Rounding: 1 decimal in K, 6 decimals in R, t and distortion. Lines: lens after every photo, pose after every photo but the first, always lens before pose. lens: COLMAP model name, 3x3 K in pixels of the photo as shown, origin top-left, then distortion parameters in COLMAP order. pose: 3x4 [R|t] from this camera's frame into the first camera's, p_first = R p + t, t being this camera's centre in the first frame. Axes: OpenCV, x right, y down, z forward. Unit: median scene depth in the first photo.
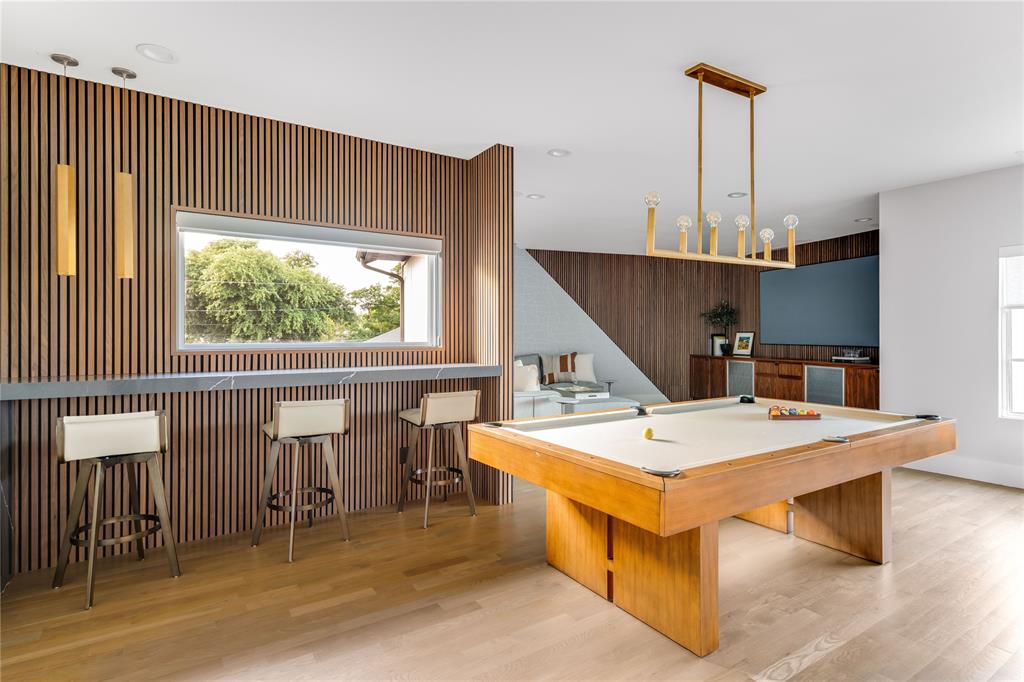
lens RADIAL K [[508.6, 0, 512.0], [0, 508.6, 341.0], [0, 0, 1]] dist [0.011935, 0.000063]
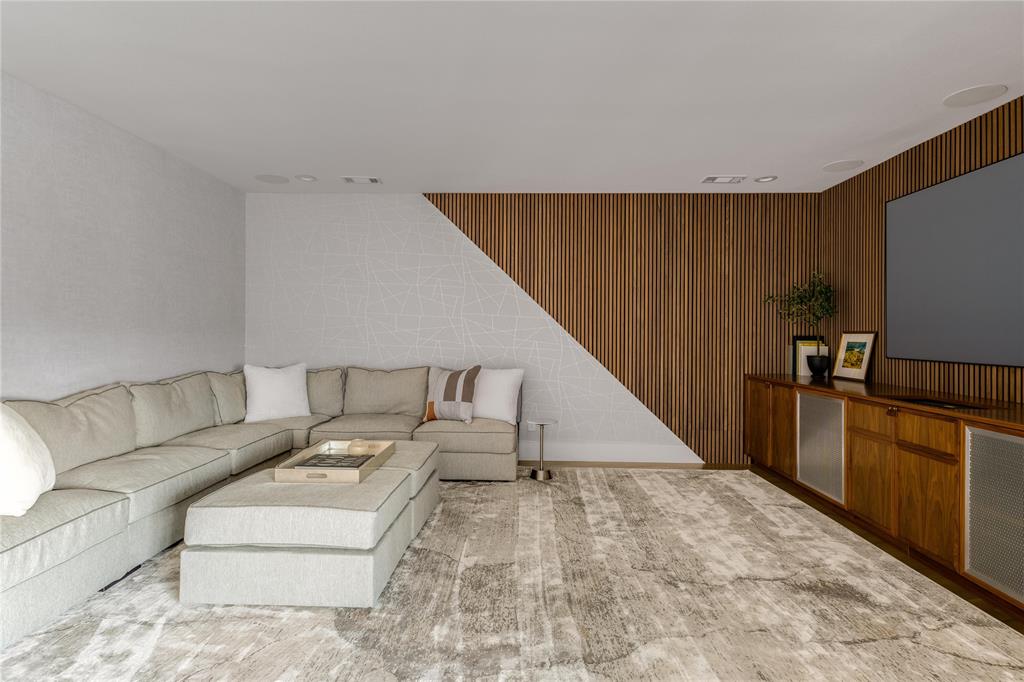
lens RADIAL K [[493.7, 0, 512.0], [0, 493.7, 341.0], [0, 0, 1]] dist [0.000922, 0.000007]
pose [[0.945294, 0.012506, -0.325981, 0.303693], [-0.012386, 0.999920, 0.002443, -0.006479], [0.325985, 0.001729, 0.945373, 0.450820]]
